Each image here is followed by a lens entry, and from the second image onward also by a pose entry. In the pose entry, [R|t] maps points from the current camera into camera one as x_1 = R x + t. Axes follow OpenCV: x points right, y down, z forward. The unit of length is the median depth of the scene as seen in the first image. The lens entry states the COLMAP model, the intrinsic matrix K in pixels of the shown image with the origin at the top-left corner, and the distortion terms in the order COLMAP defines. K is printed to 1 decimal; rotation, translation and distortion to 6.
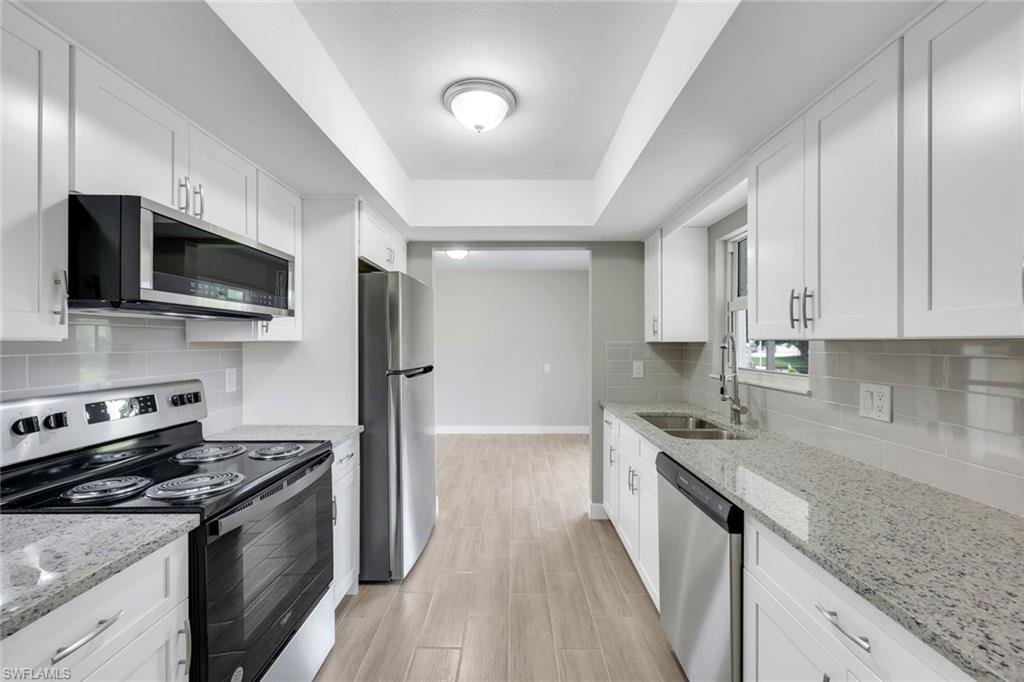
lens RADIAL K [[416.8, 0, 510.4], [0, 416.8, 339.8], [0, 0, 1]] dist [-0.000032, -0.000415]
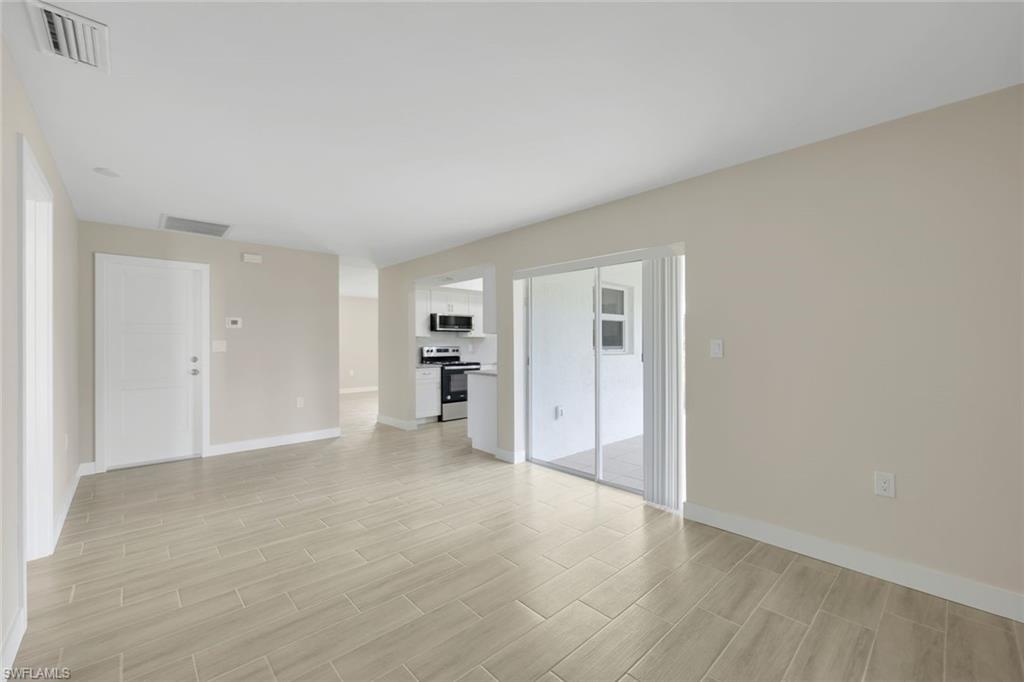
lens RADIAL K [[416.8, 0, 510.4], [0, 416.8, 339.8], [0, 0, 1]] dist [-0.000032, -0.000415]
pose [[0.684617, -0.009537, -0.728841, 1.962503], [0.011957, 0.999927, -0.001853, 0.032445], [0.728805, -0.007446, 0.684681, -1.095347]]
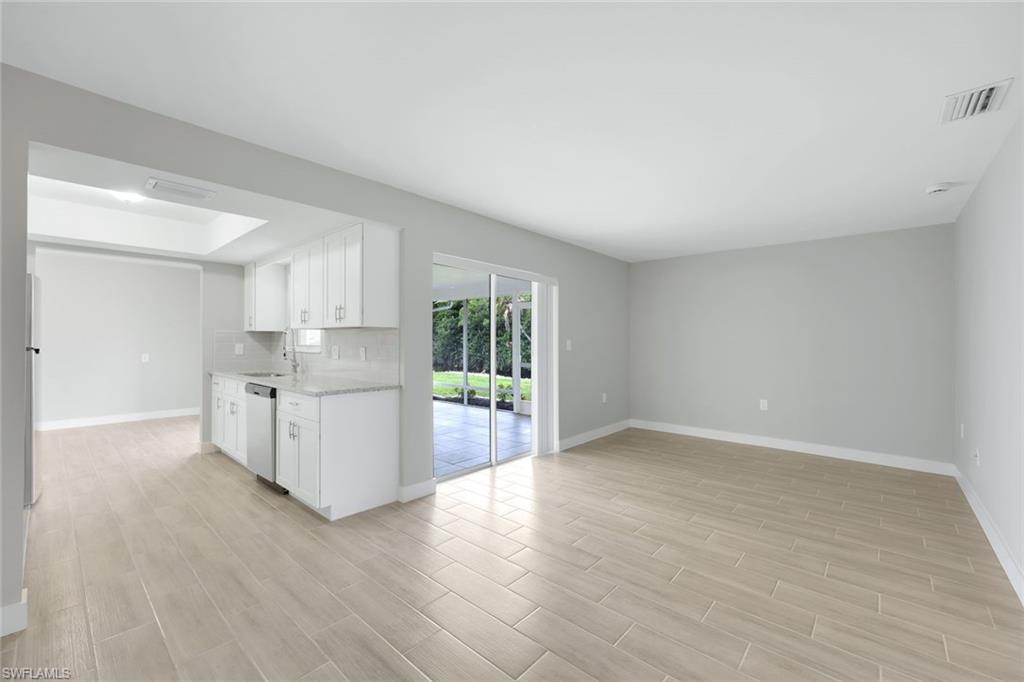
lens RADIAL K [[416.8, 0, 510.4], [0, 416.8, 339.8], [0, 0, 1]] dist [-0.000032, -0.000415]
pose [[0.658903, 0.002228, 0.752225, -0.249546], [-0.008668, 0.999952, 0.004631, 0.027783], [-0.752178, -0.009572, 0.658891, -0.997547]]
